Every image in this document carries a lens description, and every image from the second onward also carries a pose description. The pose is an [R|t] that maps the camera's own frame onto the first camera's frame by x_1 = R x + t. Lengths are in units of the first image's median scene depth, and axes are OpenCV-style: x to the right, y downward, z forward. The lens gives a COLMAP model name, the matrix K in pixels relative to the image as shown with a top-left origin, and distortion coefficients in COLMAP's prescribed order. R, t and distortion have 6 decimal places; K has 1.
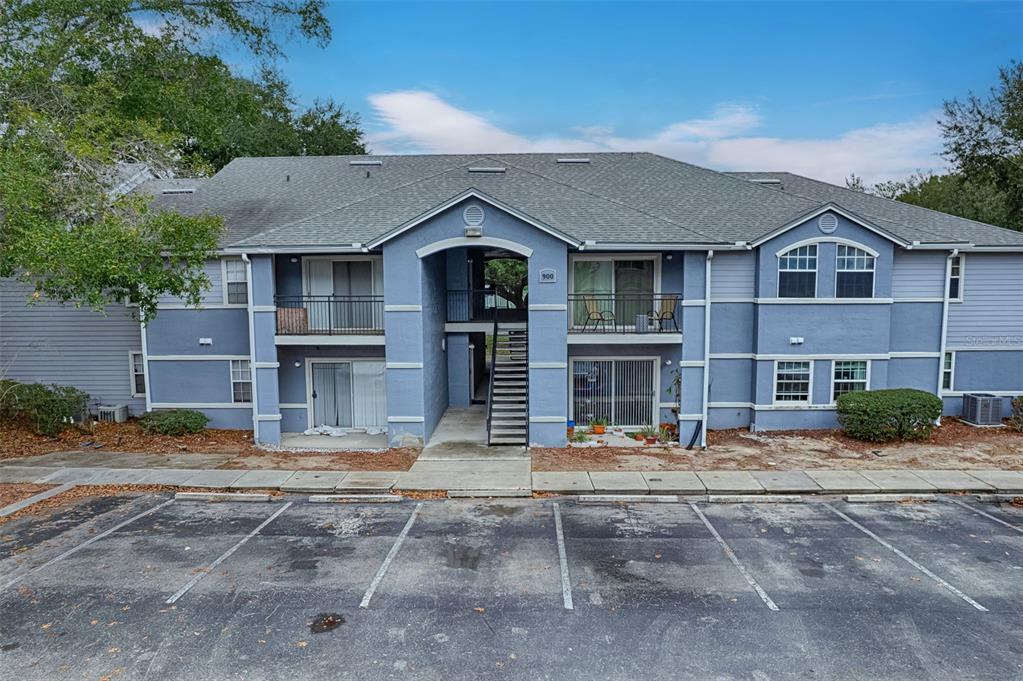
lens RADIAL K [[476.8, 0, 509.5], [0, 476.8, 343.8], [0, 0, 1]] dist [-0.002047, 0.001023]
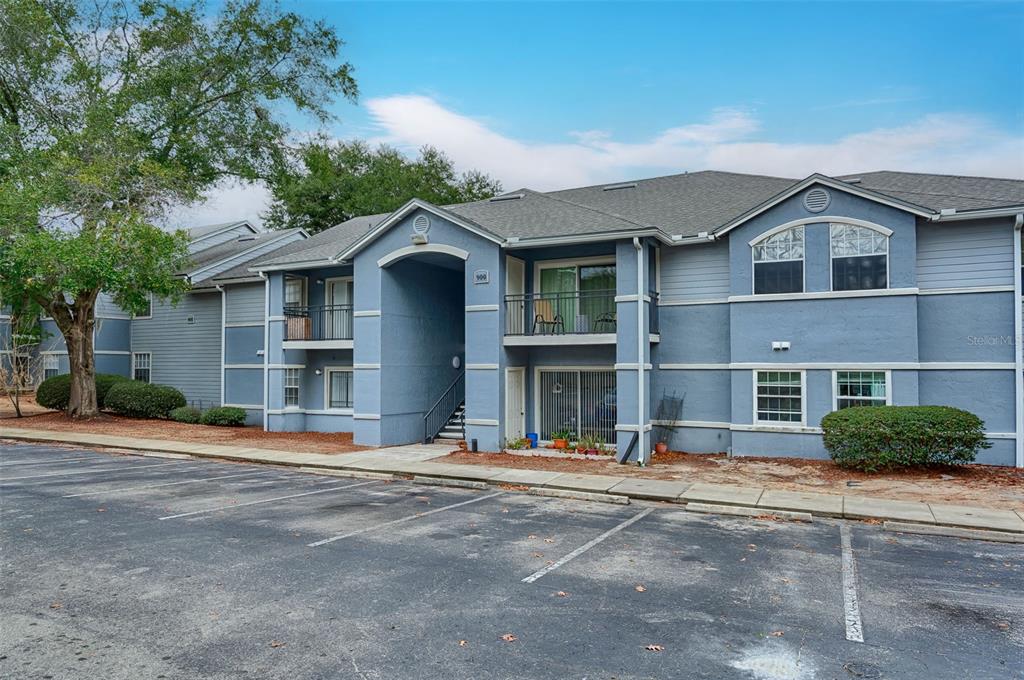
lens RADIAL K [[463.9, 0, 512.3], [0, 463.9, 357.2], [0, 0, 1]] dist [0.023867, -0.000459]
pose [[0.947778, 0.011312, -0.318730, 0.426049], [-0.039446, 0.995855, -0.081953, 0.097611], [0.316482, 0.090246, 0.944296, 0.101643]]
